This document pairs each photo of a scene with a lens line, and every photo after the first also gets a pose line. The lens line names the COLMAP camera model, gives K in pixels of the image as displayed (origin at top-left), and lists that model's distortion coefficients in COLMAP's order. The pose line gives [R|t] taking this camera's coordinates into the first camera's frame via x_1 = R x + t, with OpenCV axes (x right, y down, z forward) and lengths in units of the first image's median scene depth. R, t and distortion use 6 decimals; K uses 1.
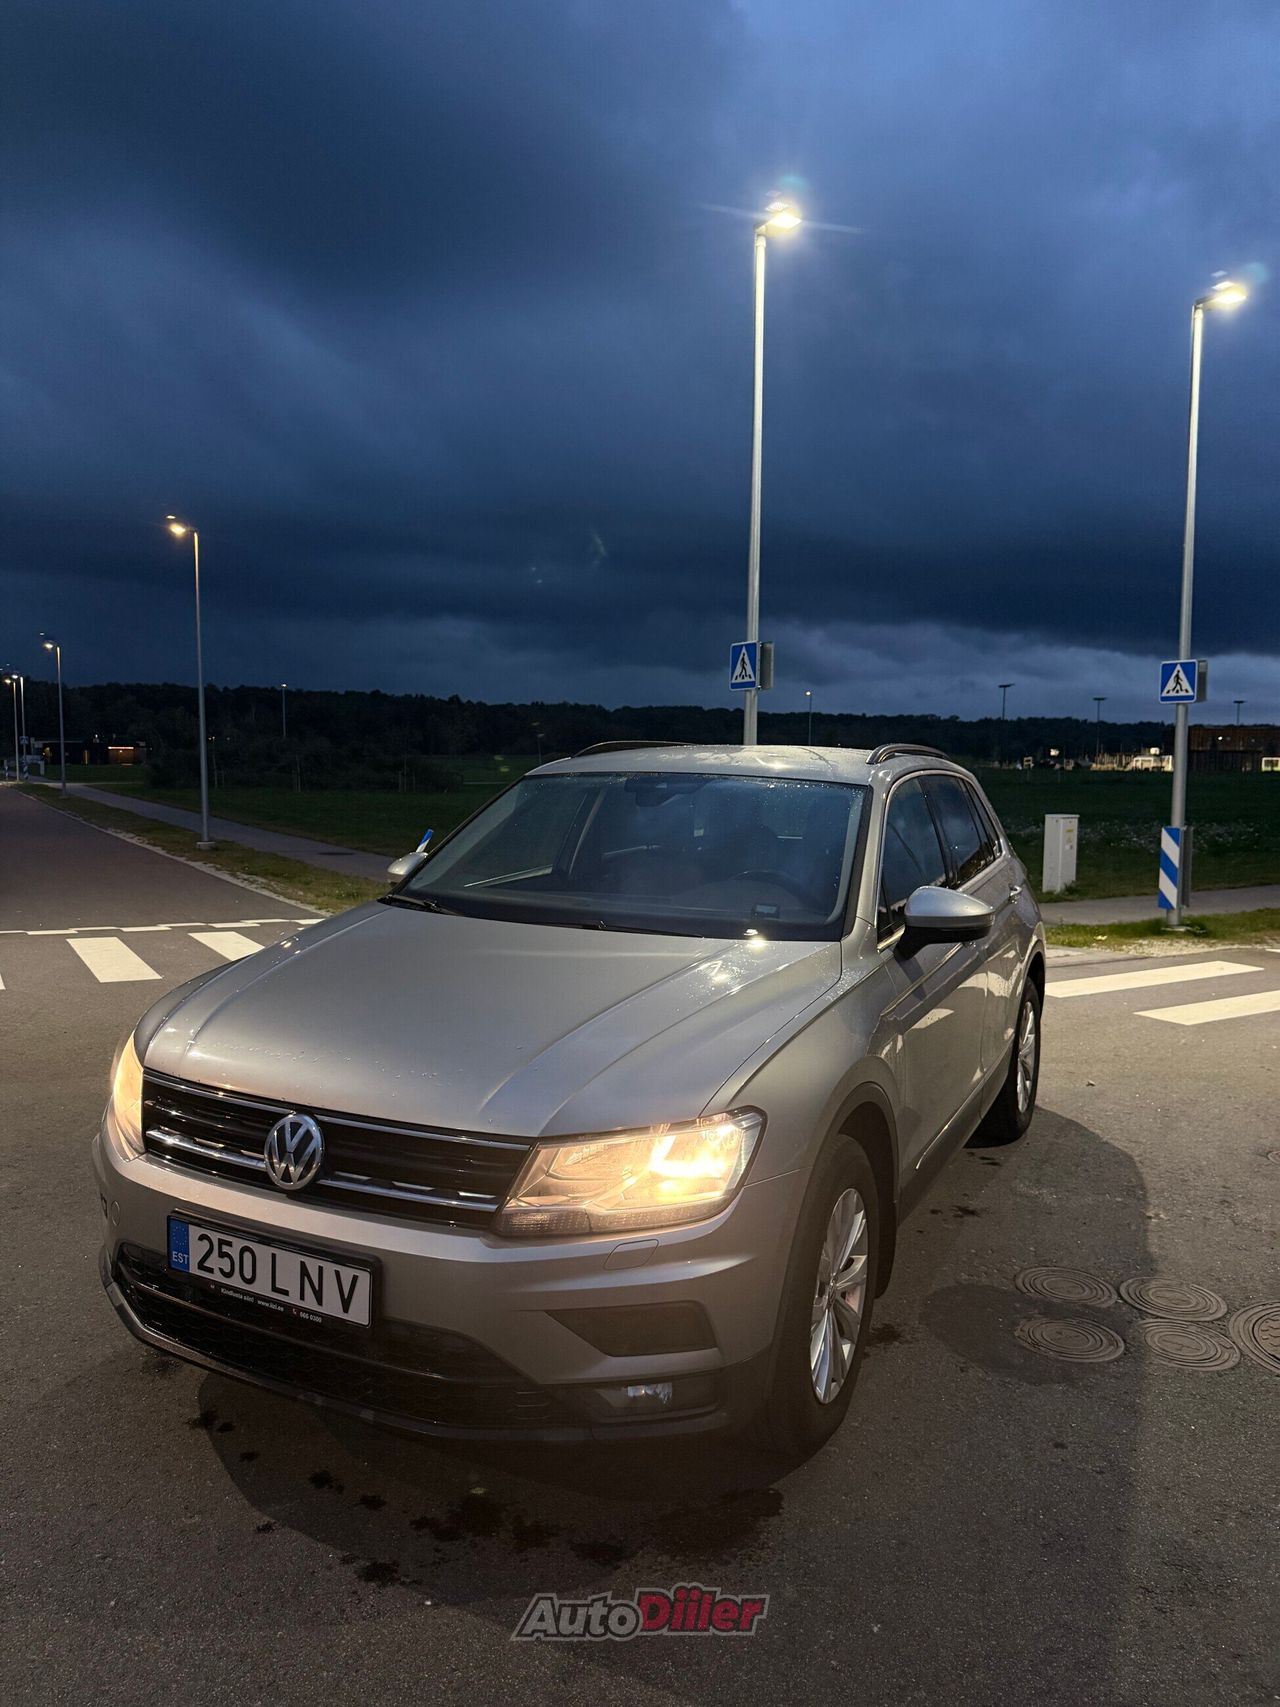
lens RADIAL K [[1238.6, 0, 723.6], [0, 1238.6, 844.8], [0, 0, 1]] dist [0.071695, -0.195825]
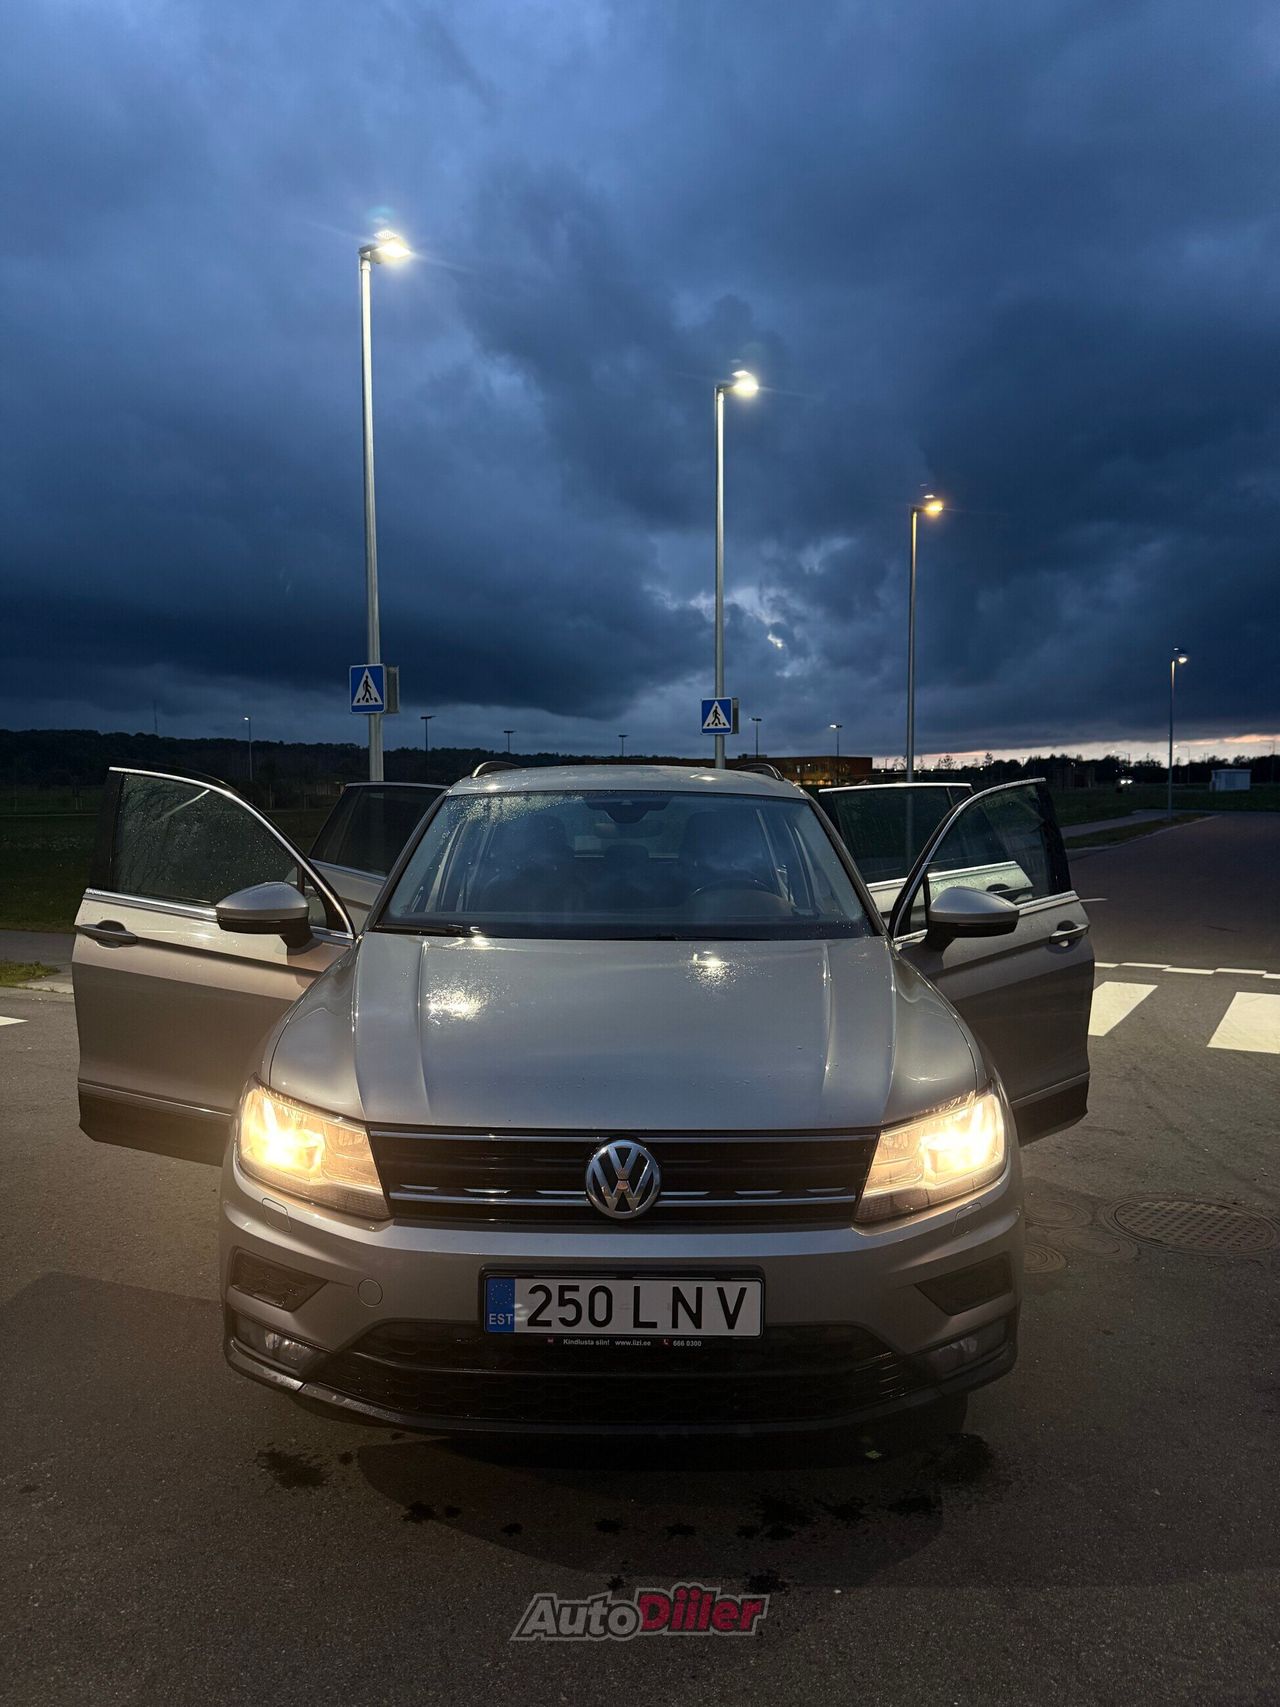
lens RADIAL K [[1202.5, 0, 640.0], [0, 1202.5, 853.5], [0, 0, 1]] dist [0.091339, -0.252049]
pose [[0.886782, -0.030333, 0.461192, -0.761830], [0.037365, 0.999283, -0.006122, 0.001515], [-0.460675, 0.022661, 0.887279, 0.162702]]
